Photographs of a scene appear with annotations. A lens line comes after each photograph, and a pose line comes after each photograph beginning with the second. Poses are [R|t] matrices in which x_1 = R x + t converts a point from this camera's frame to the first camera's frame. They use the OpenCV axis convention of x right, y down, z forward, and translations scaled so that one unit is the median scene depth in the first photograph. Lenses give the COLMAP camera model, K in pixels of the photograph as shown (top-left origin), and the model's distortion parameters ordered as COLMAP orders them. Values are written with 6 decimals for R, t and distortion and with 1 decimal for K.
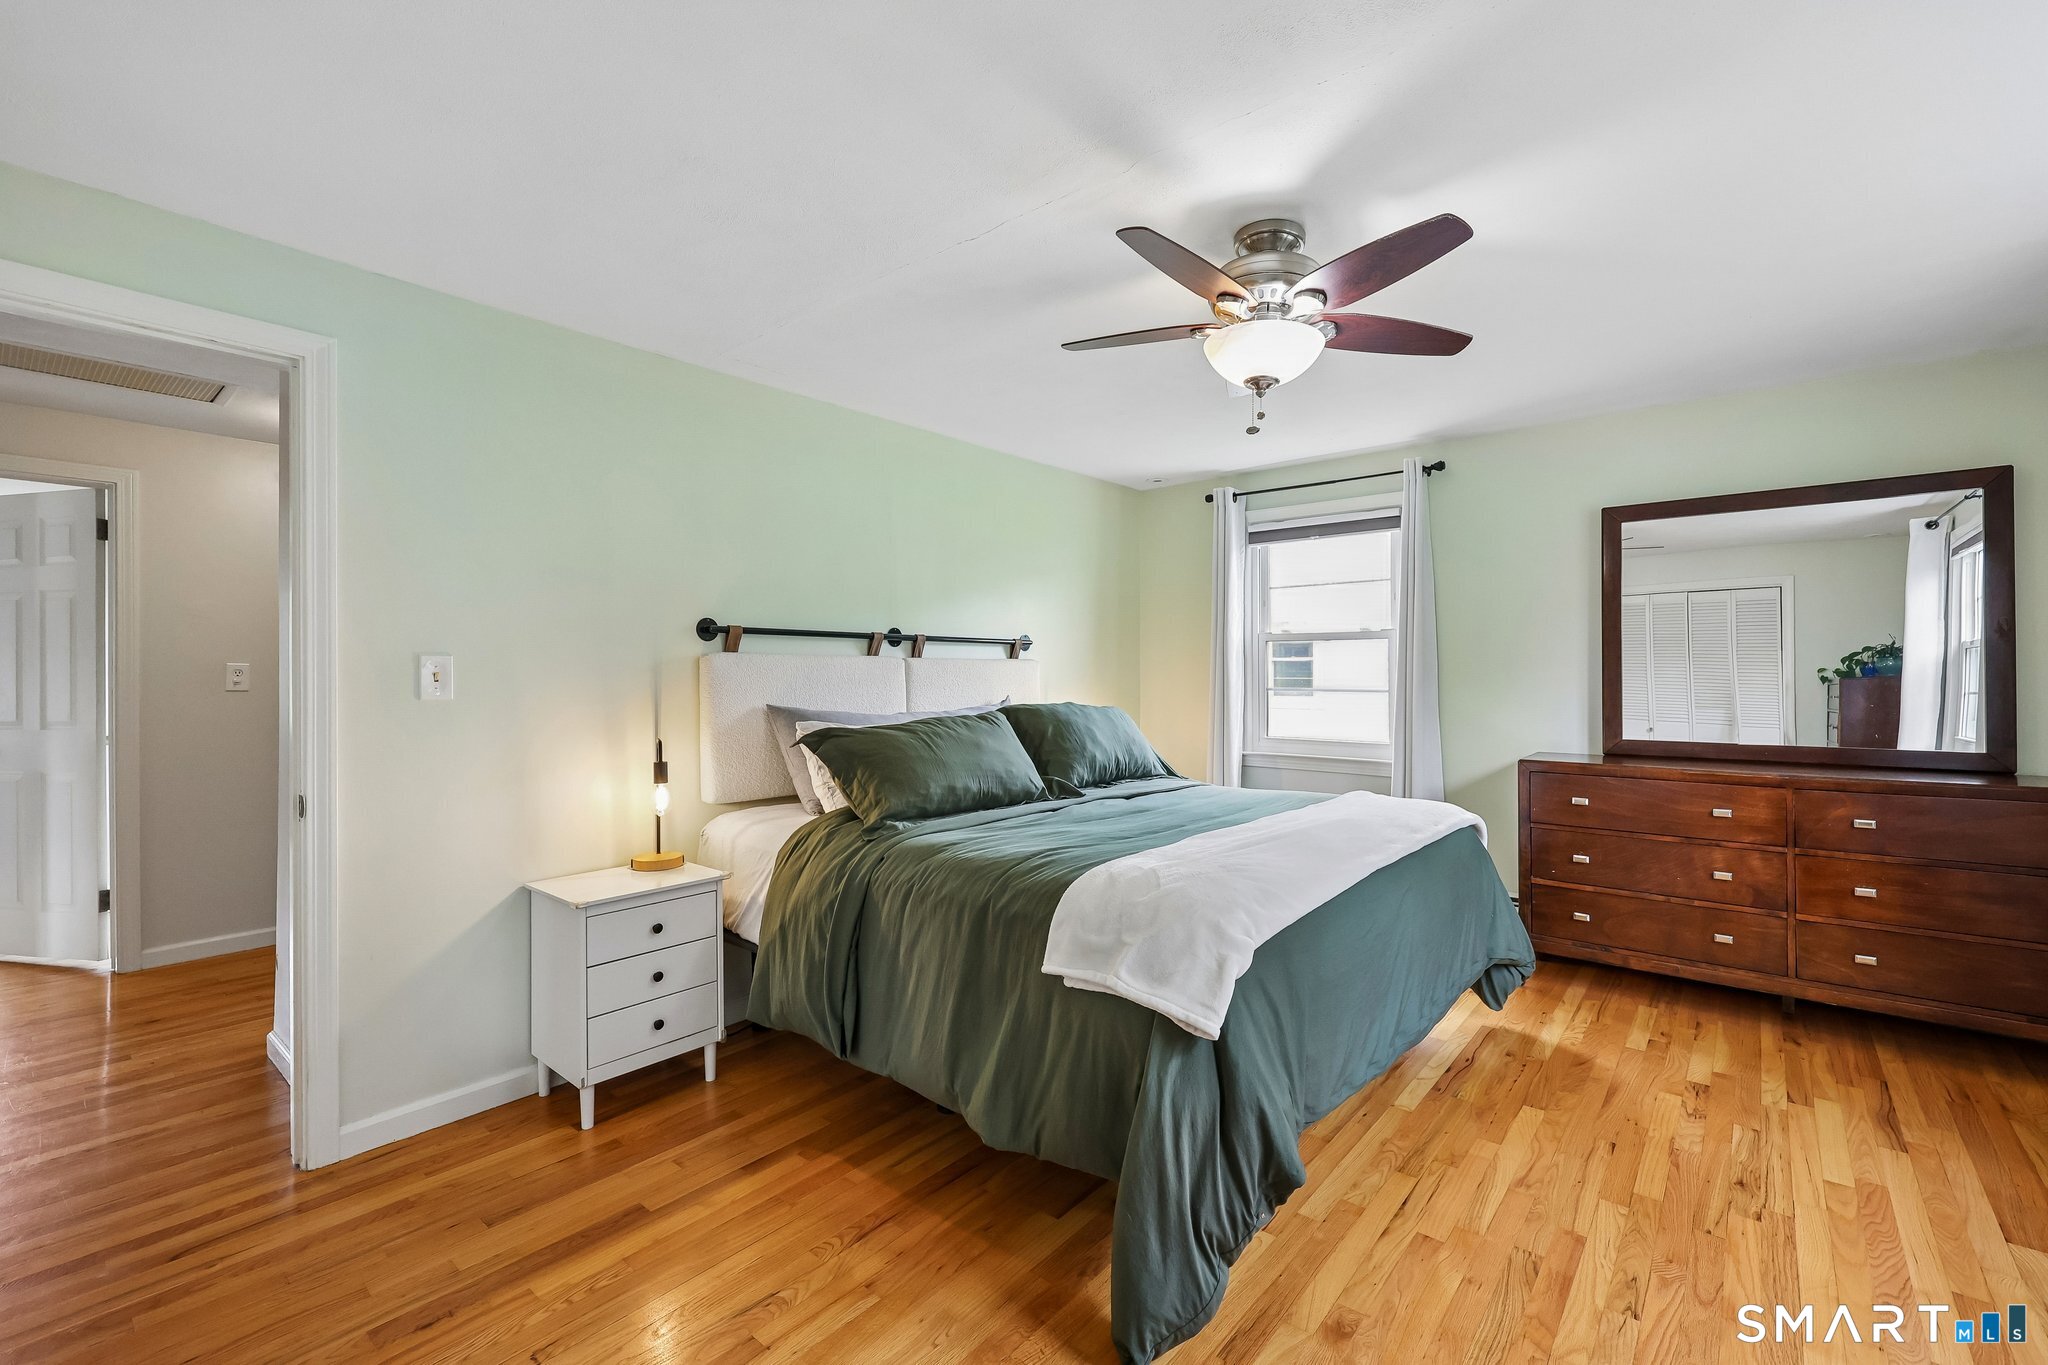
lens RADIAL K [[856.5, 0, 1023.5], [0, 856.5, 667.7], [0, 0, 1]] dist [0.000123, 0.000049]
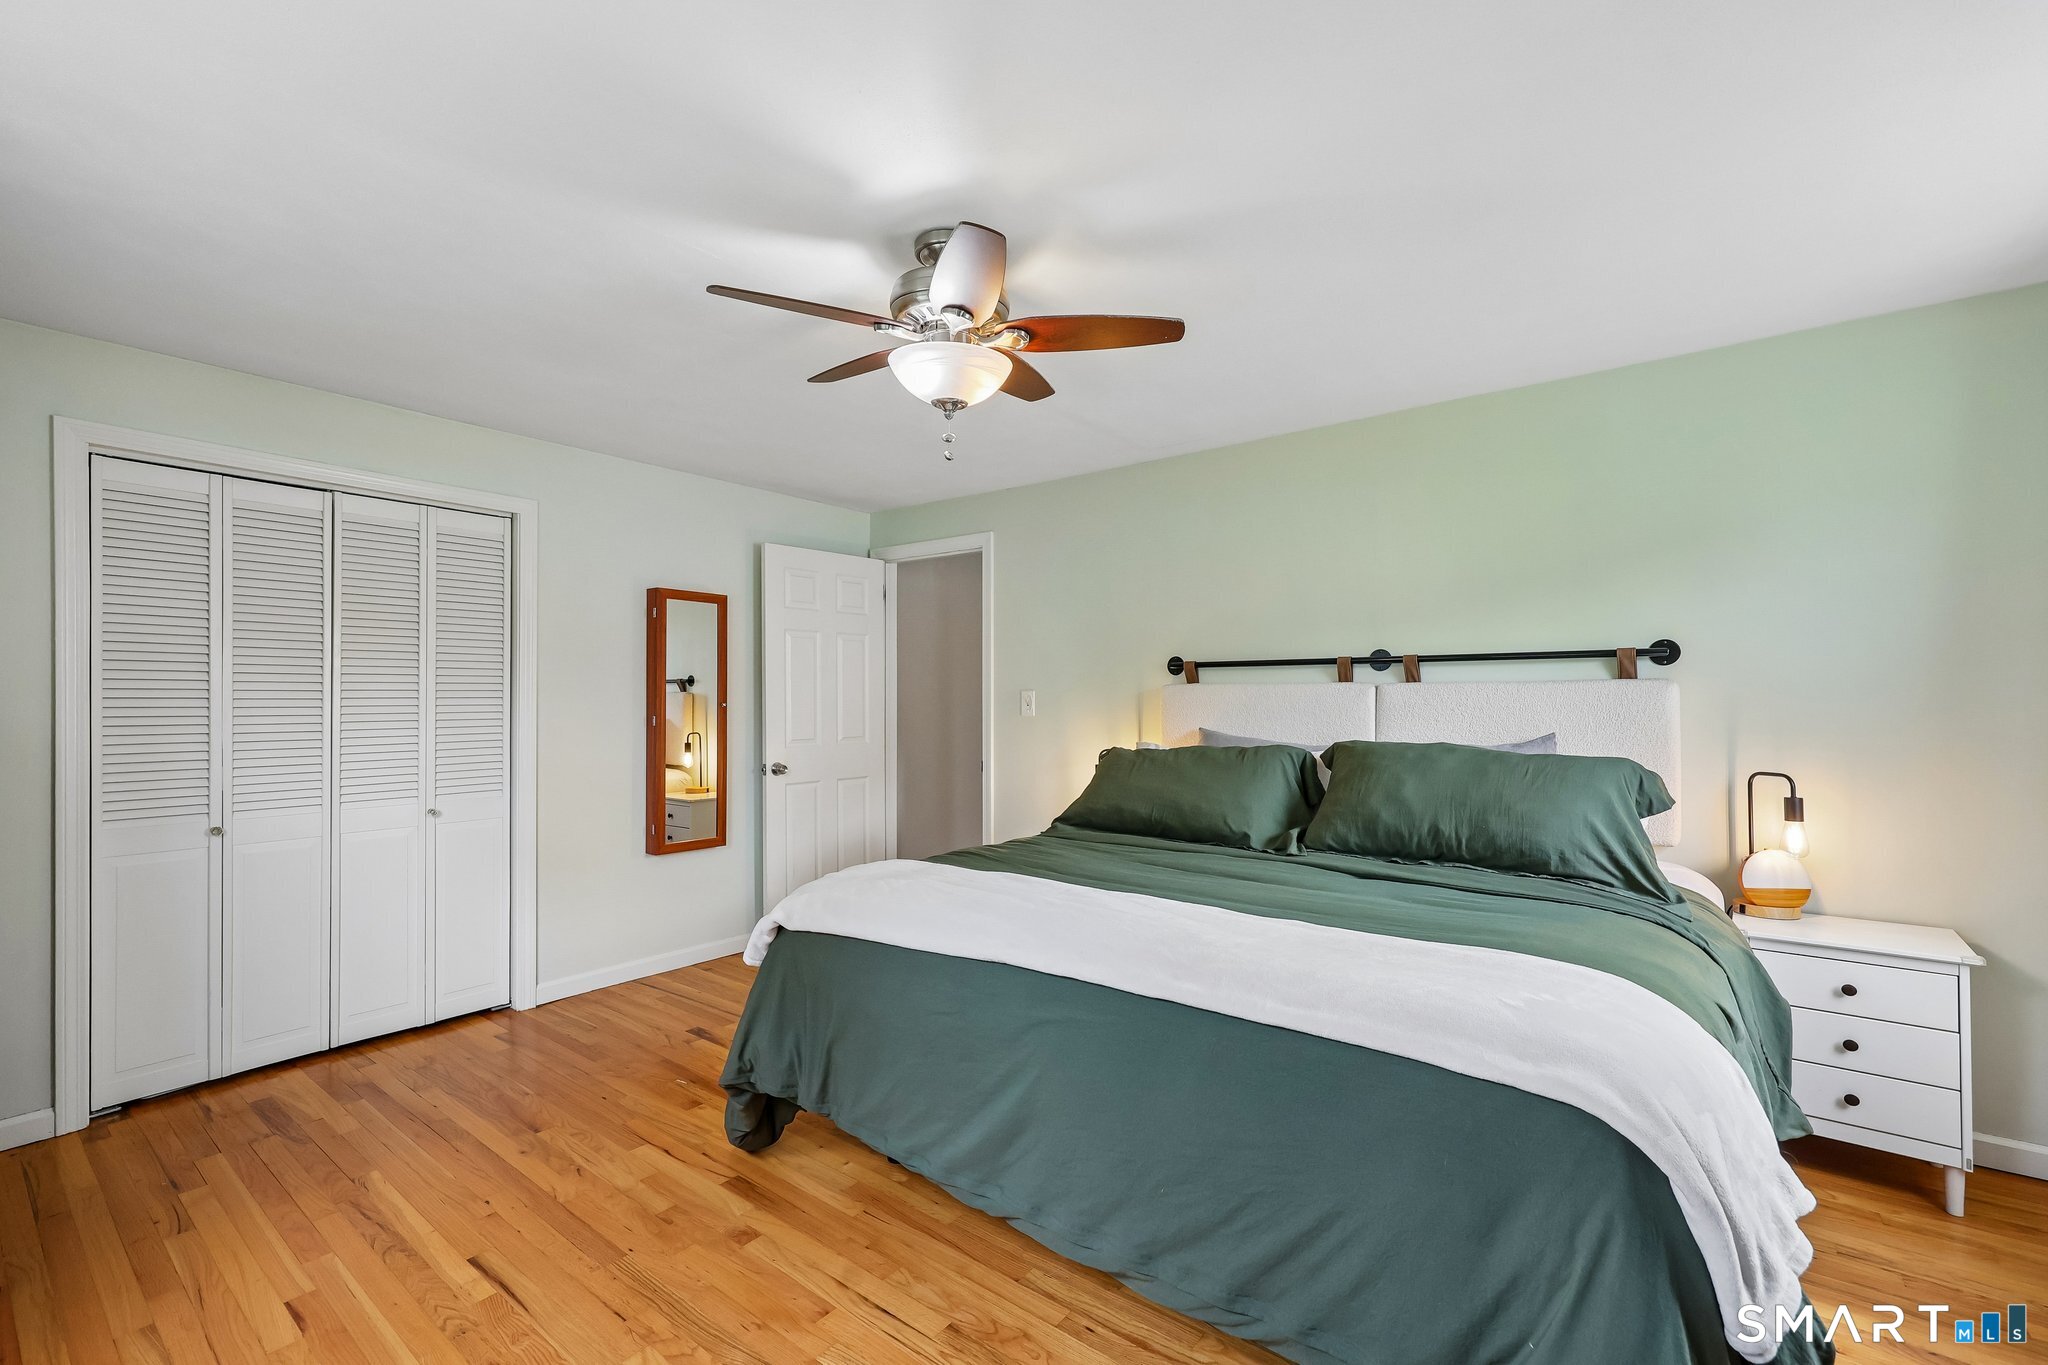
lens RADIAL K [[863.0, 0, 1024.0], [0, 863.0, 682.5], [0, 0, 1]] dist [-0.001338, 0.000336]
pose [[0.052121, -0.019072, -0.998459, 0.854052], [0.008976, 0.999786, -0.018629, 0.001084], [0.998600, -0.007991, 0.052281, 0.700158]]
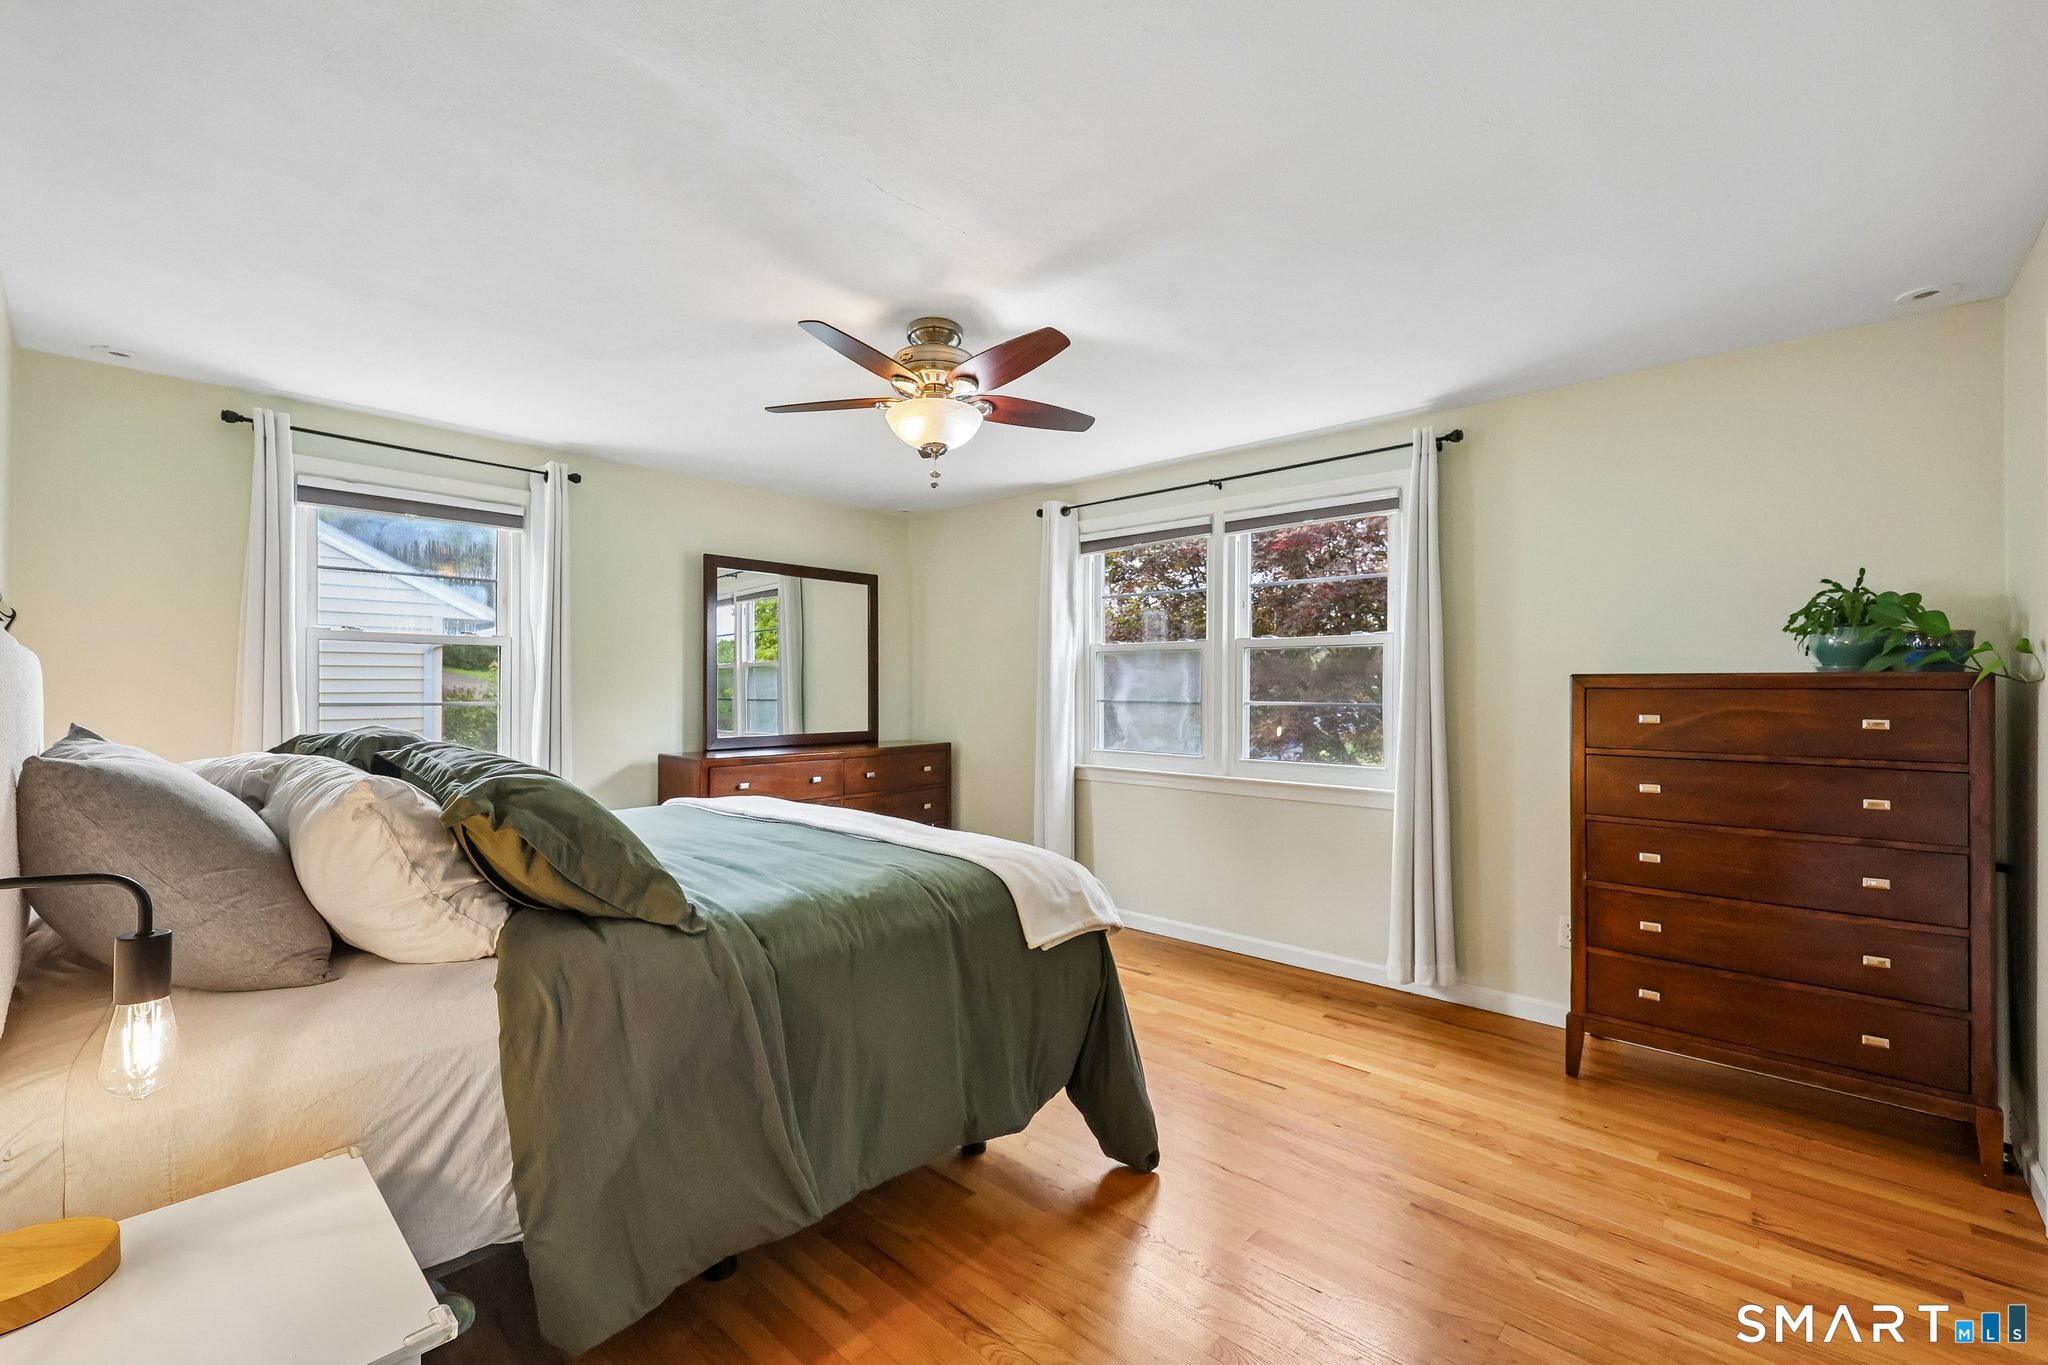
lens RADIAL K [[863.0, 0, 1024.0], [0, 863.0, 682.5], [0, 0, 1]] dist [-0.001338, 0.000336]
pose [[0.037493, 0.008737, 0.999259, -0.651699], [-0.011584, 0.999898, -0.008308, 0.007619], [-0.999230, -0.011264, 0.037590, 0.566747]]
